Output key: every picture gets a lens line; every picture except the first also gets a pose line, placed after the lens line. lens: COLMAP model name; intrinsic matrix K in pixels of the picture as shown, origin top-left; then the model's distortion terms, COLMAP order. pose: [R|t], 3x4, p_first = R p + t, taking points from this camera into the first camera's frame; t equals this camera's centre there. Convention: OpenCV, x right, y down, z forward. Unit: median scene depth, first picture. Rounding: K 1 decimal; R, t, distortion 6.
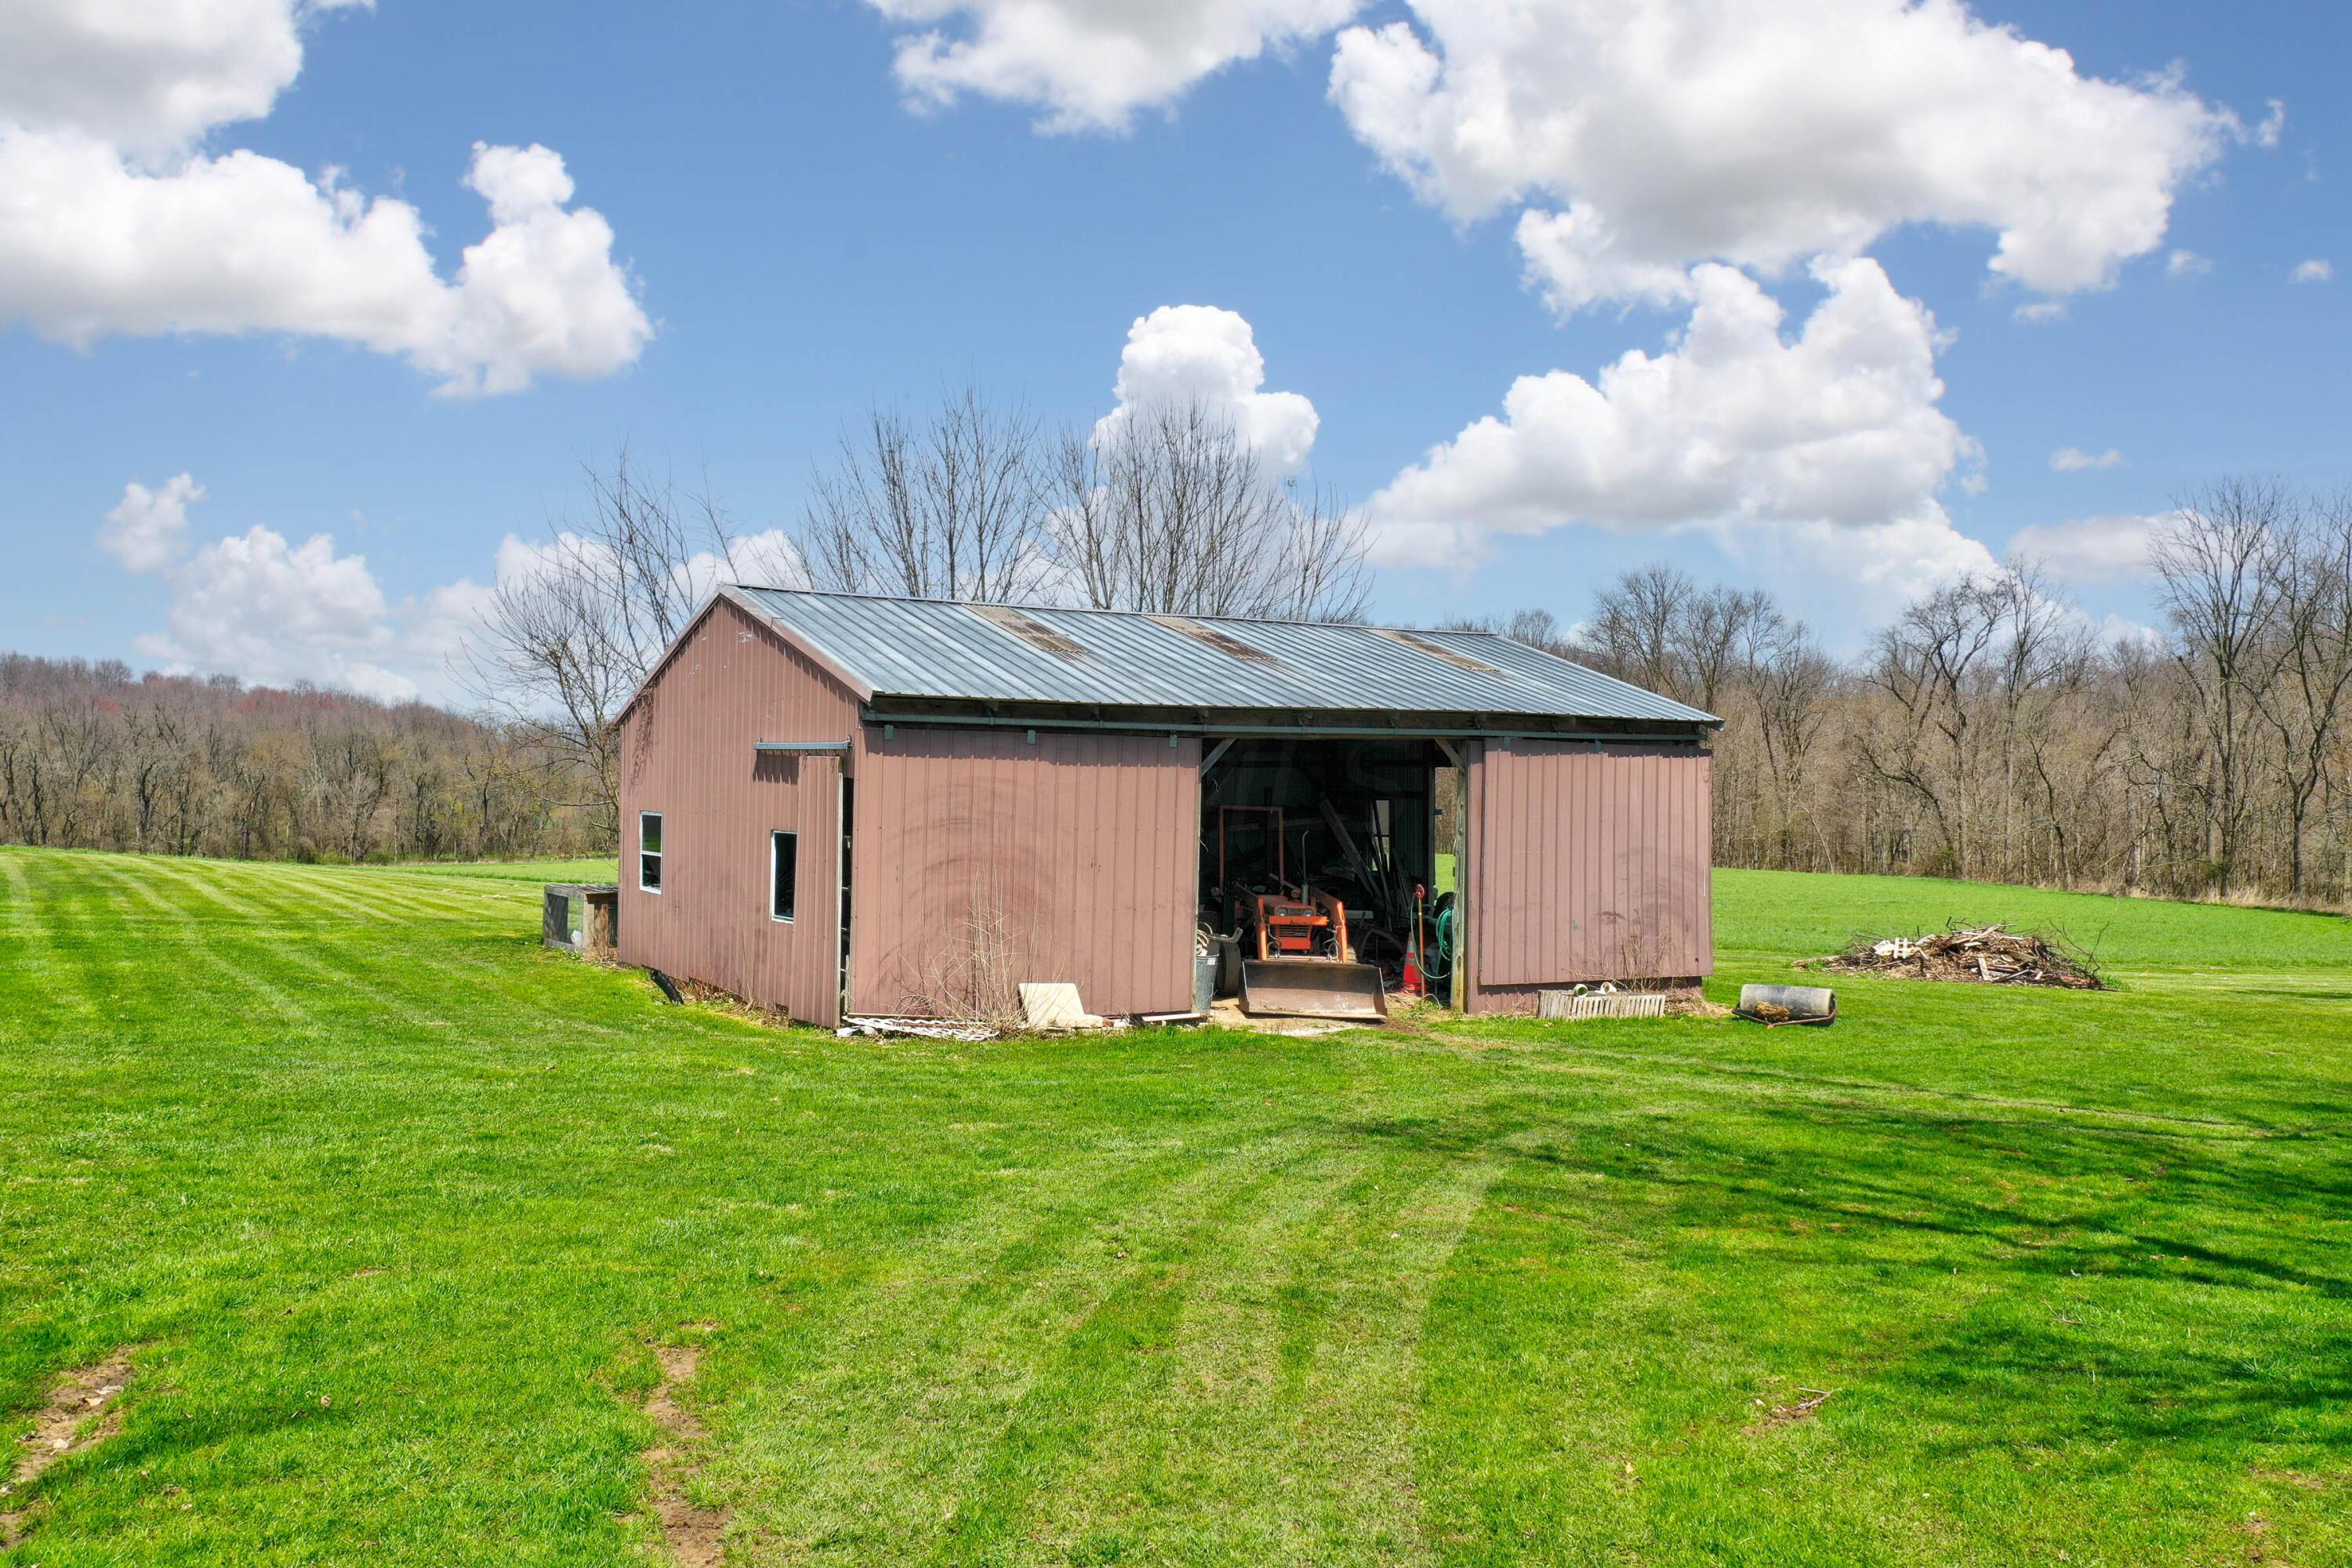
lens RADIAL K [[1939.9, 0, 1176.0], [0, 1939.9, 784.0], [0, 0, 1]] dist [-0.010808, 0.002236]
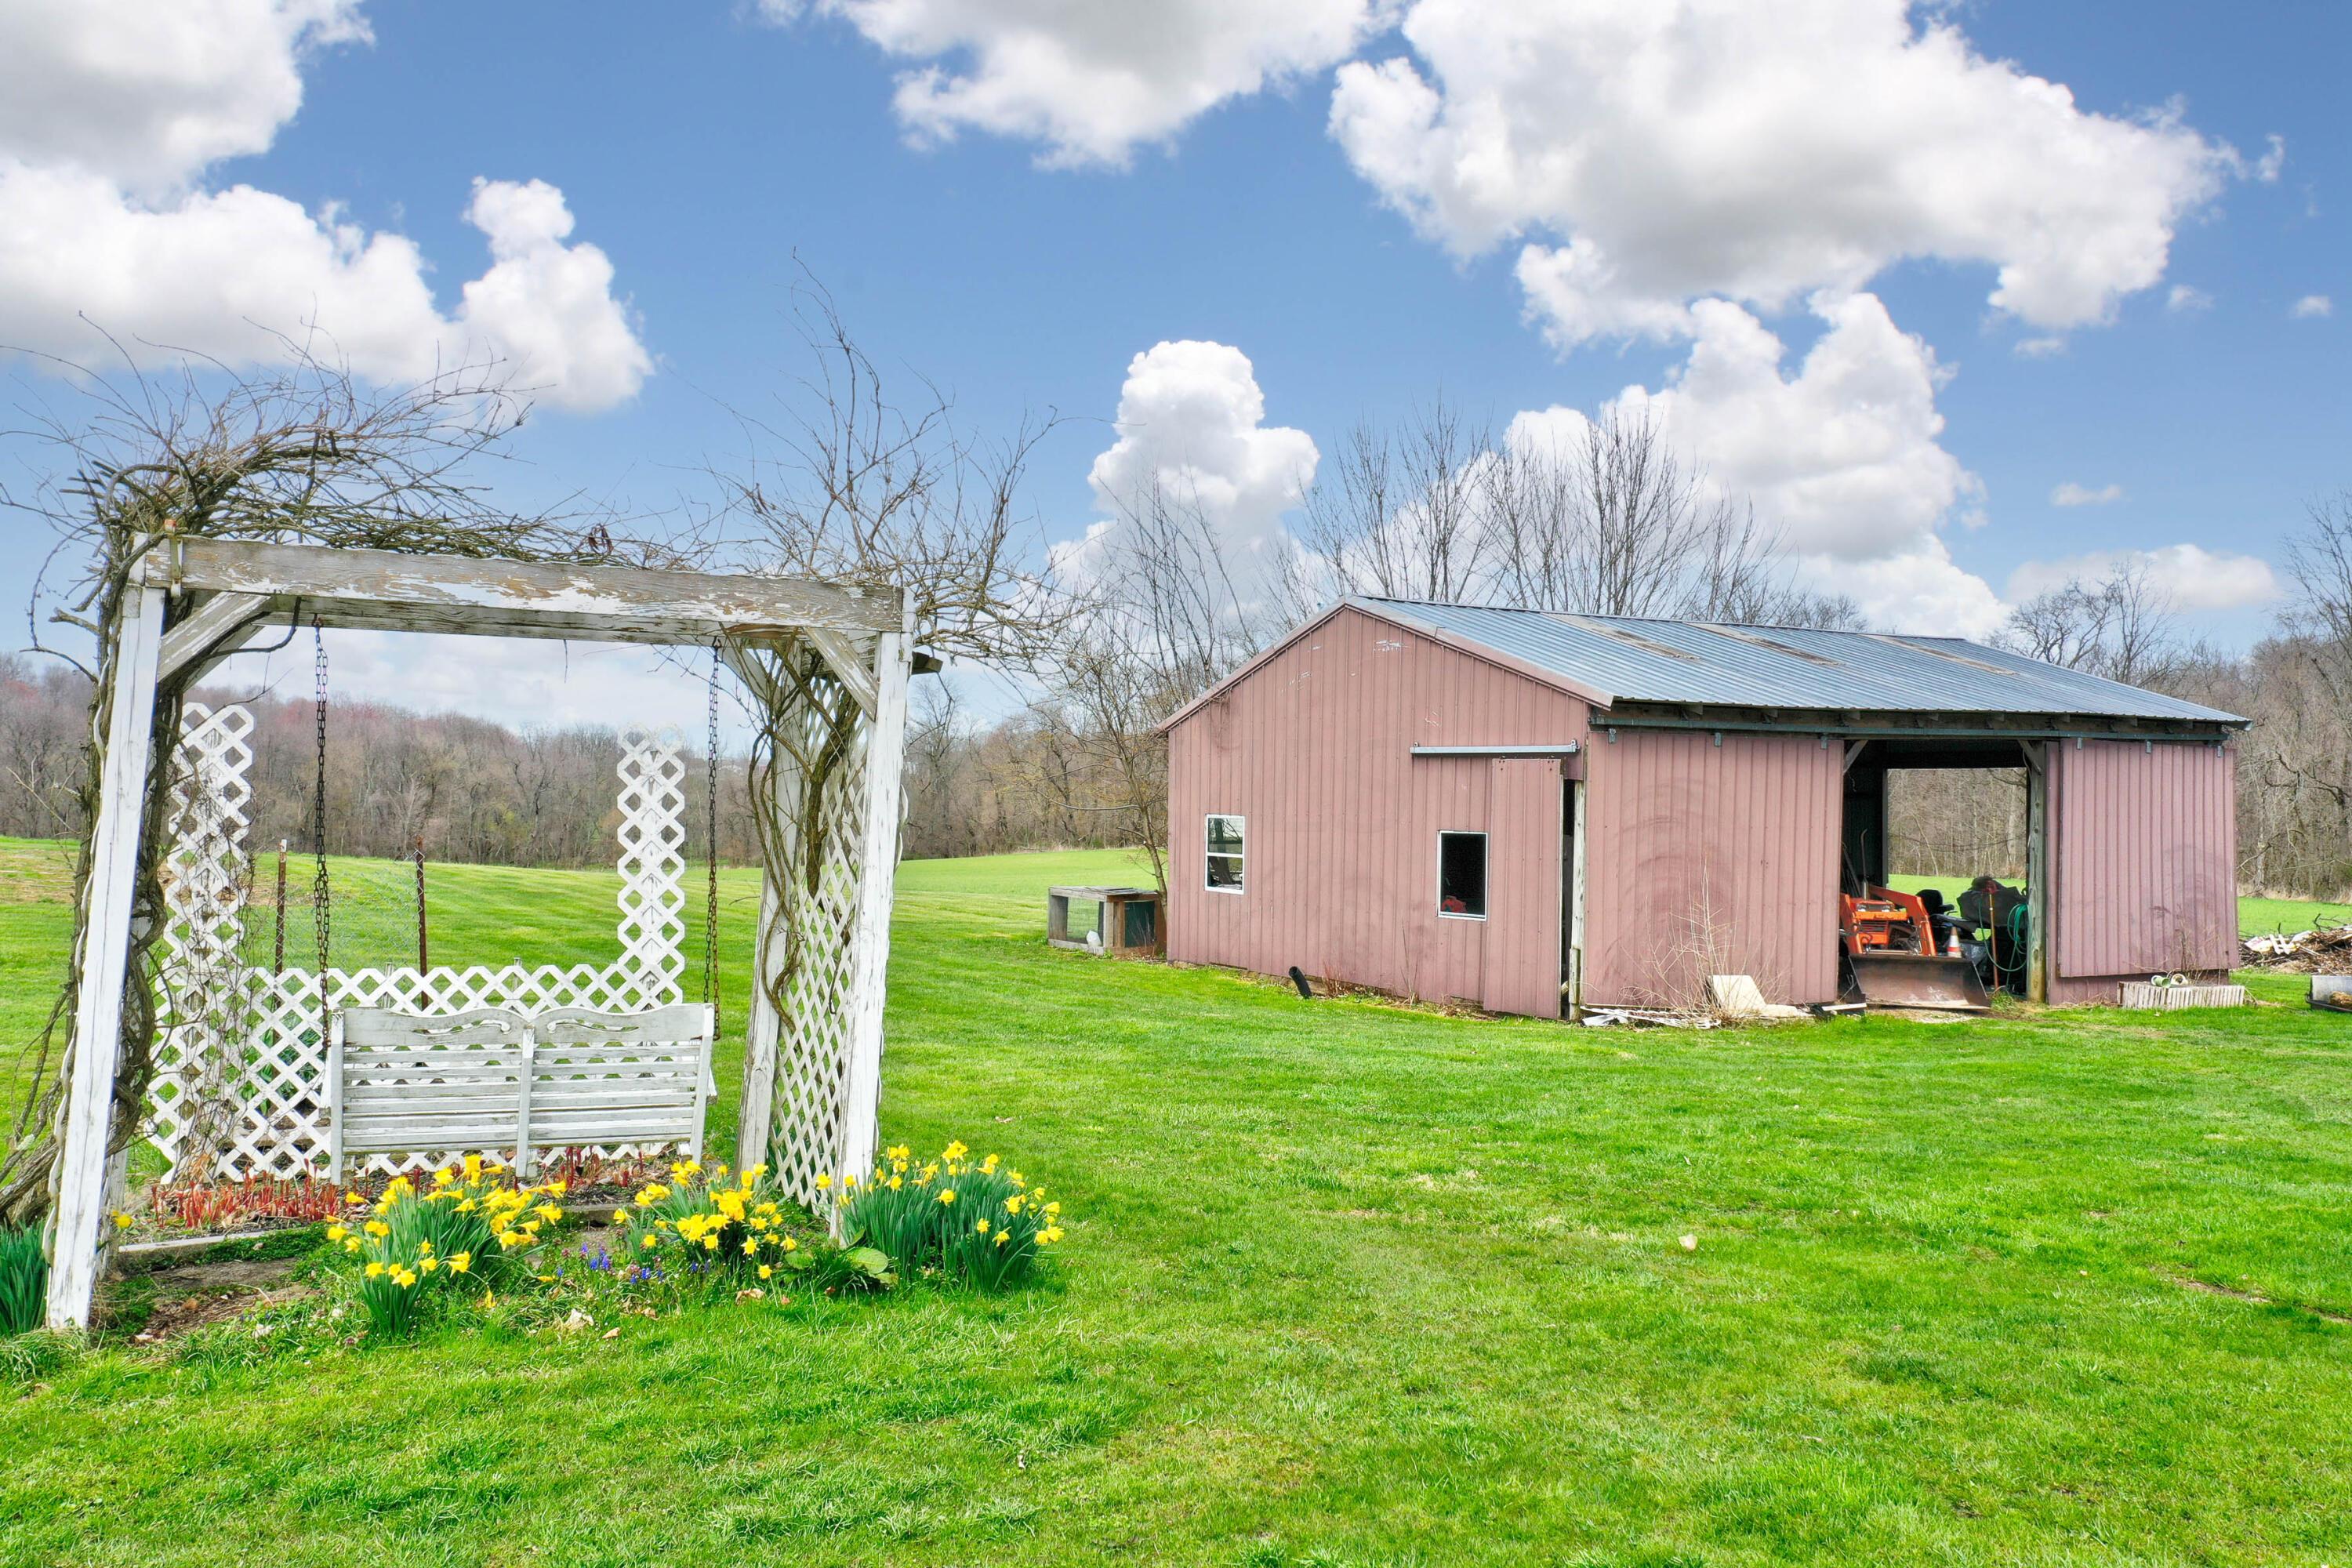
lens RADIAL K [[1939.9, 0, 1176.0], [0, 1939.9, 784.0], [0, 0, 1]] dist [-0.010808, 0.002236]
pose [[0.999986, -0.004182, -0.003191, -0.310428], [0.004170, 0.999984, -0.003762, 0.002401], [0.003207, 0.003749, 0.999988, -0.035602]]
